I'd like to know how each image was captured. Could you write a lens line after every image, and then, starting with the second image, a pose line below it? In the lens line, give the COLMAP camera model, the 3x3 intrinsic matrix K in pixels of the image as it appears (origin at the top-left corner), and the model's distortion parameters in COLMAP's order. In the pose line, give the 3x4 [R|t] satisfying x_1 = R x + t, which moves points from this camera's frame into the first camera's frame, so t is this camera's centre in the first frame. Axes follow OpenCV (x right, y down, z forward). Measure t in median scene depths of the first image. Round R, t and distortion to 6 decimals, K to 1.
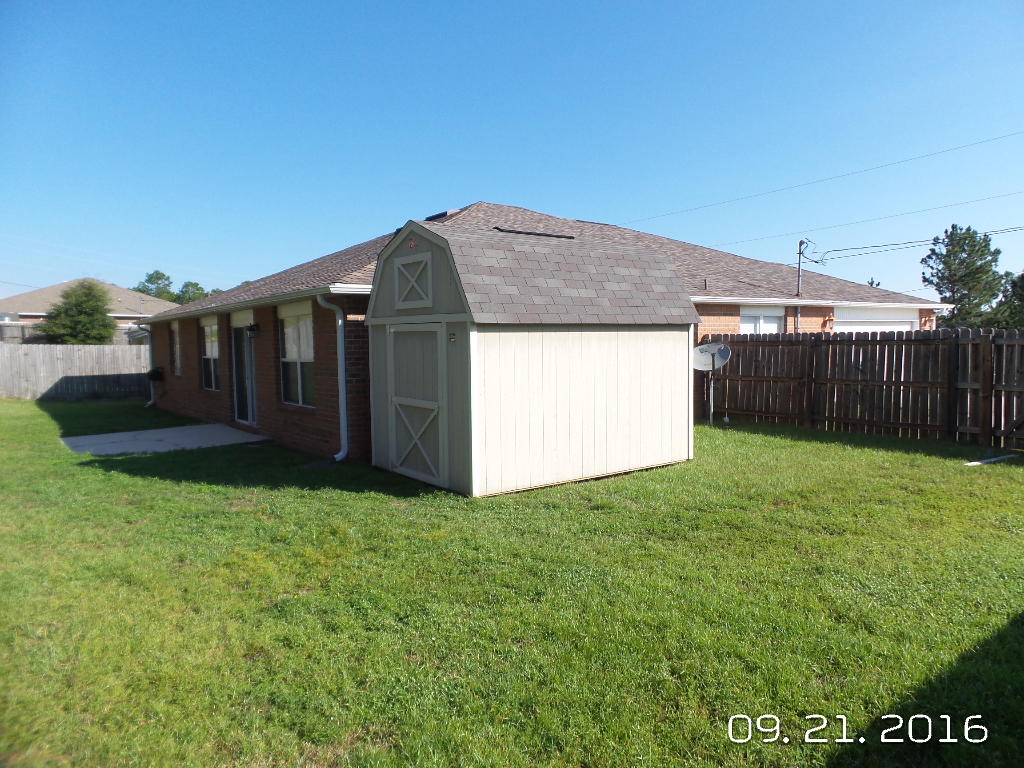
lens RADIAL K [[719.7, 0, 516.3], [0, 719.7, 394.8], [0, 0, 1]] dist [0.010766, 0.005390]
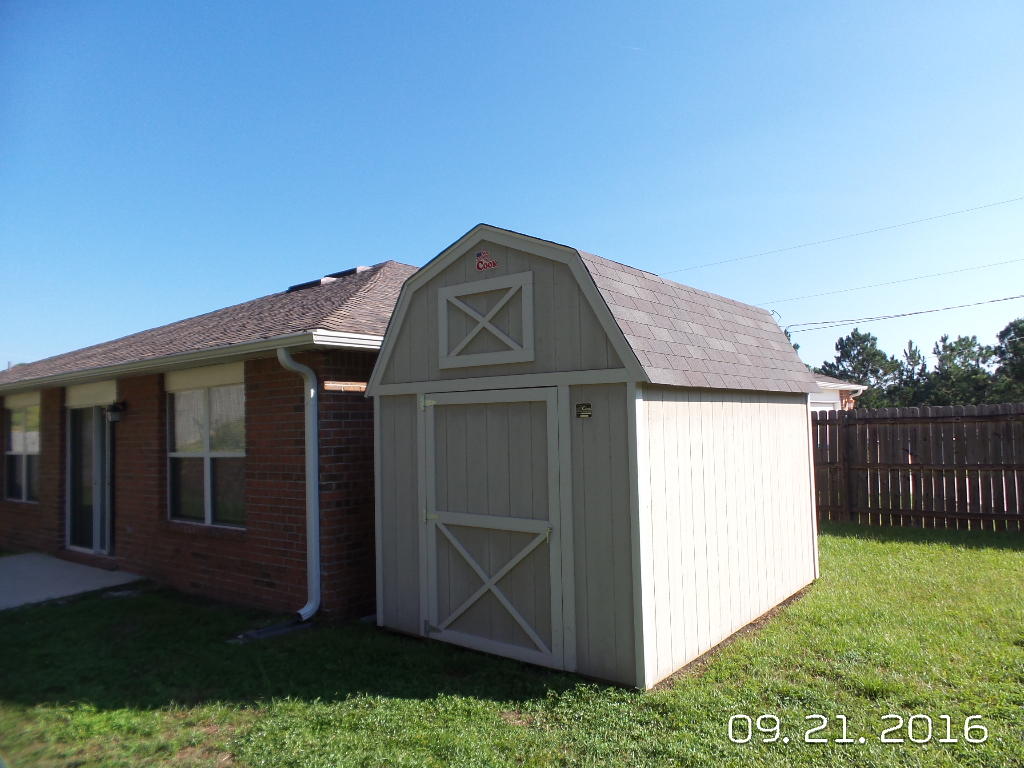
lens RADIAL K [[701.3, 0, 510.8], [0, 701.3, 395.0], [0, 0, 1]] dist [-0.001234, 0.004553]
pose [[0.964227, 0.001646, 0.265074, -0.246410], [0.031009, 0.992415, -0.118960, -0.021140], [-0.263259, 0.122924, 0.956862, 0.379390]]
